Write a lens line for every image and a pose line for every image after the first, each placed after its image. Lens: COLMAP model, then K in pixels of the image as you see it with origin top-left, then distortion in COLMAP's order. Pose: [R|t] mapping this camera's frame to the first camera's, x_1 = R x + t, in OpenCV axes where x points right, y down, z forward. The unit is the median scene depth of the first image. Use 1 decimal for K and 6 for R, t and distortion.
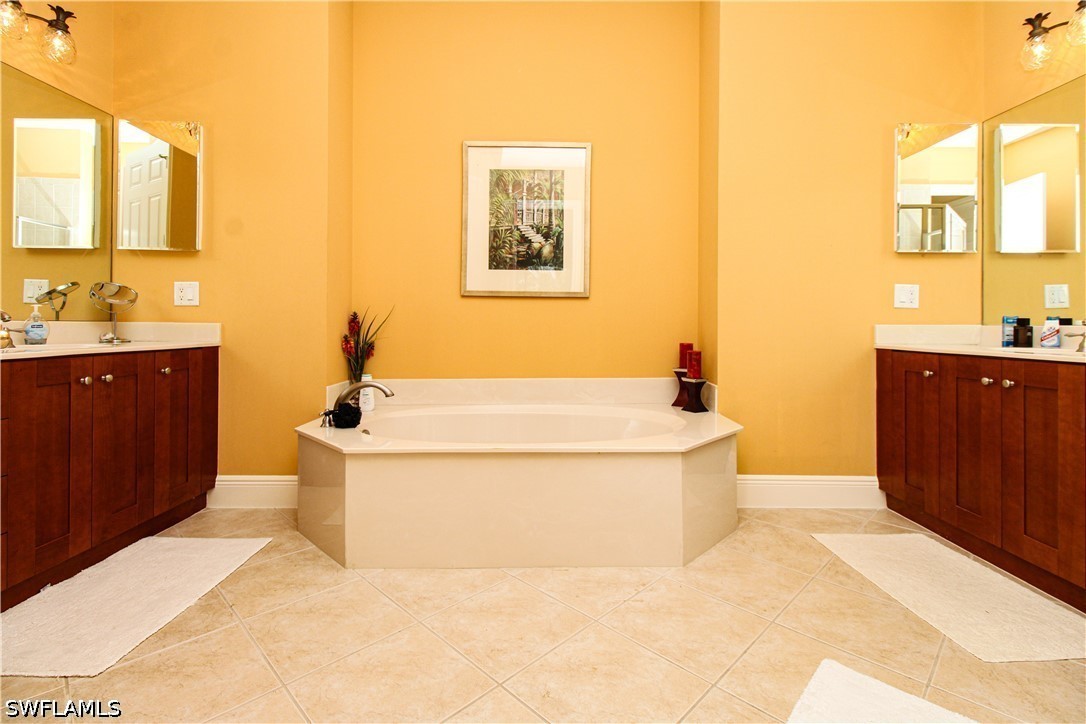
lens RADIAL K [[501.2, 0, 542.3], [0, 501.2, 346.6], [0, 0, 1]] dist [0.000016, -0.001033]
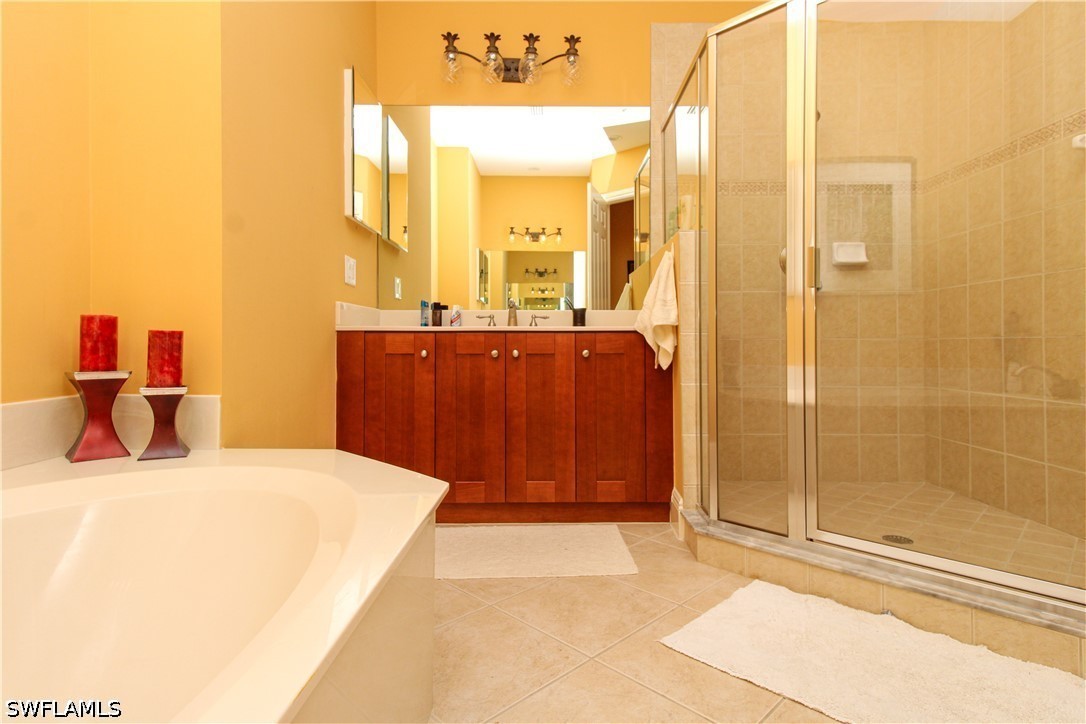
lens RADIAL K [[564.4, 0, 543.0], [0, 564.4, 362.0], [0, 0, 1]] dist [0.000148, -0.000008]
pose [[-0.013244, -0.027179, 0.999543, -0.332235], [0.043453, 0.998671, 0.027731, 0.057252], [-0.998968, 0.043800, -0.012045, 0.903472]]
